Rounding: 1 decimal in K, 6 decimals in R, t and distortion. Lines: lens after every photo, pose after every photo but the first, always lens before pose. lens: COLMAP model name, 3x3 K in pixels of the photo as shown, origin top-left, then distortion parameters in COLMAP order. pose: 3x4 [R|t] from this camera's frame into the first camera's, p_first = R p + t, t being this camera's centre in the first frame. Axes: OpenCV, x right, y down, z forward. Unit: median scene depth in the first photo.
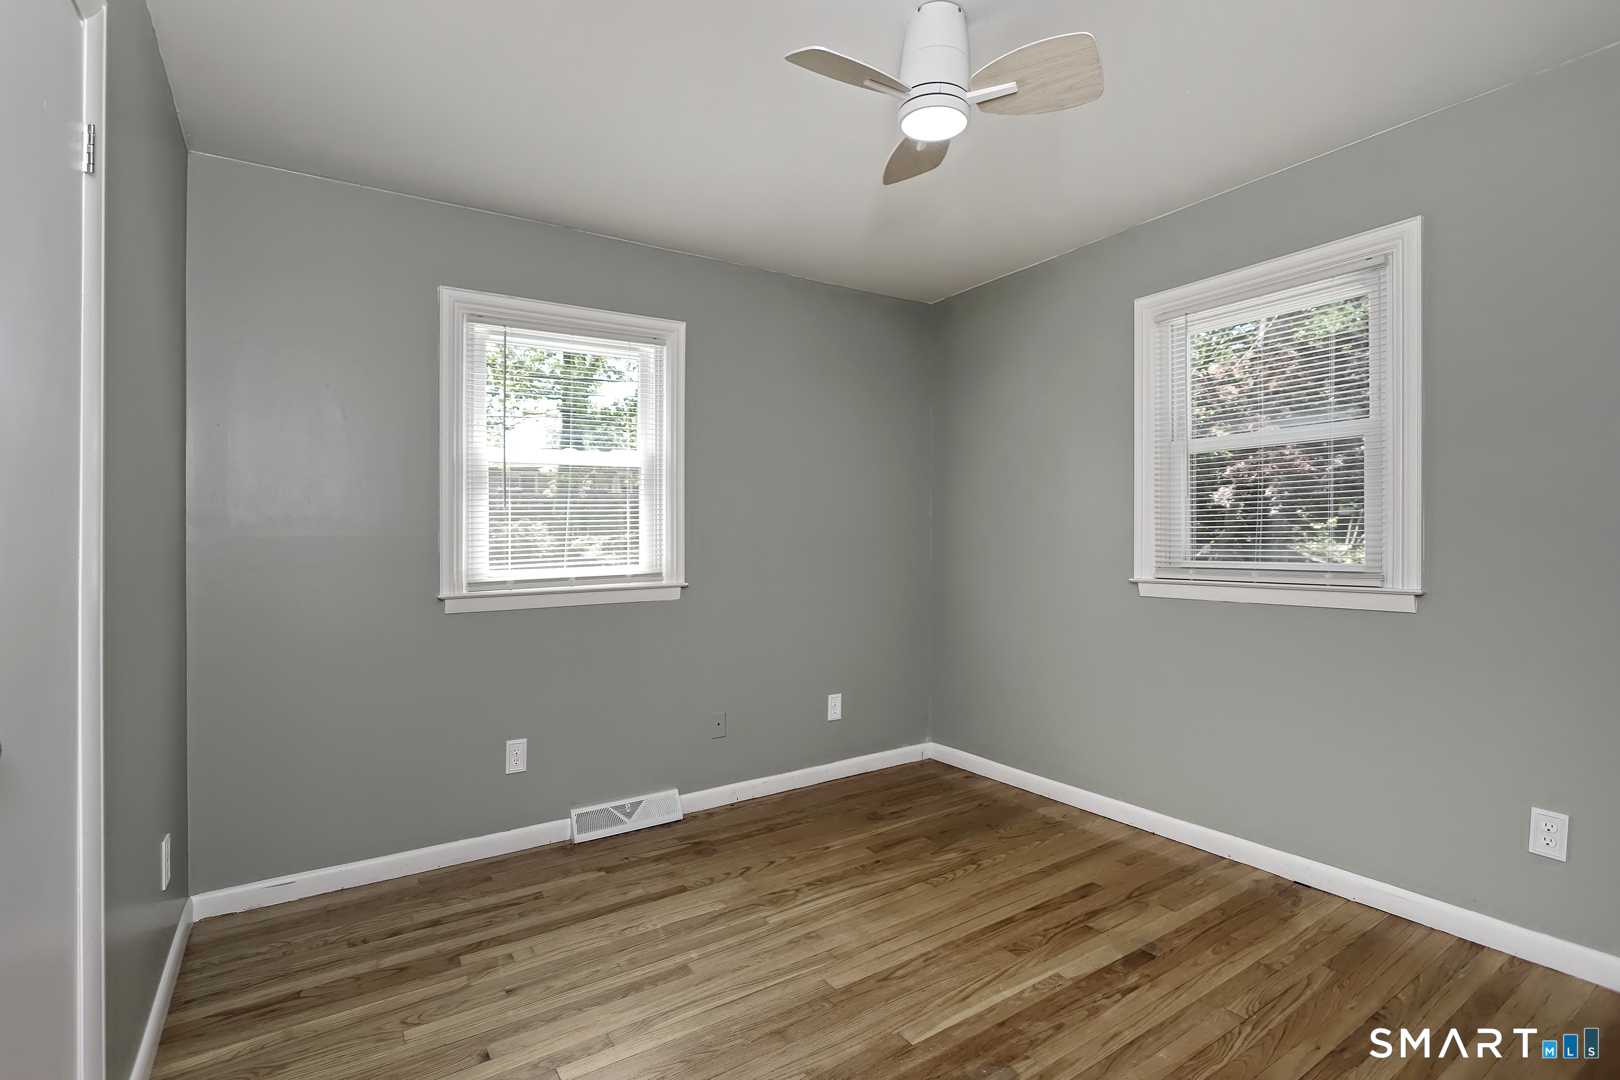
lens RADIAL K [[767.7, 0, 811.7], [0, 767.7, 538.8], [0, 0, 1]] dist [-0.011545, -0.000071]
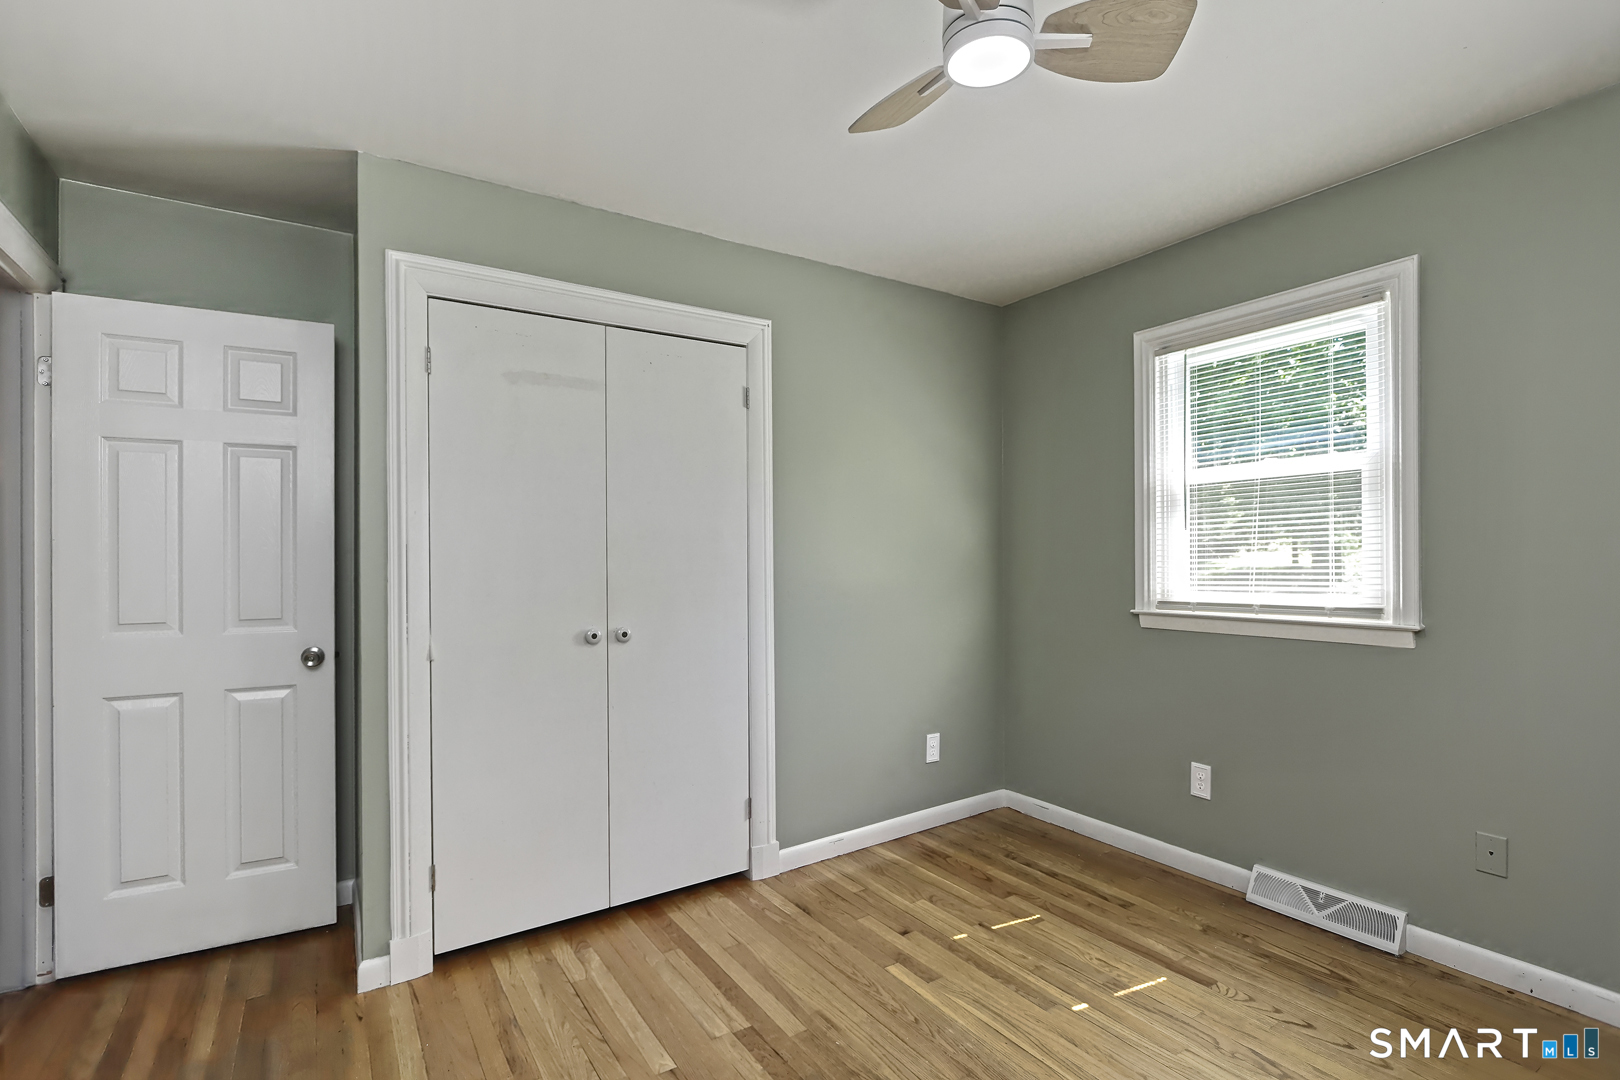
lens RADIAL K [[767.7, 0, 825.5], [0, 767.7, 539.4], [0, 0, 1]] dist [-0.011545, -0.000071]
pose [[-0.006623, -0.004404, -0.999968, 0.618176], [0.012409, 0.999913, -0.004486, -0.029646], [0.999901, -0.012438, -0.006567, 0.537867]]
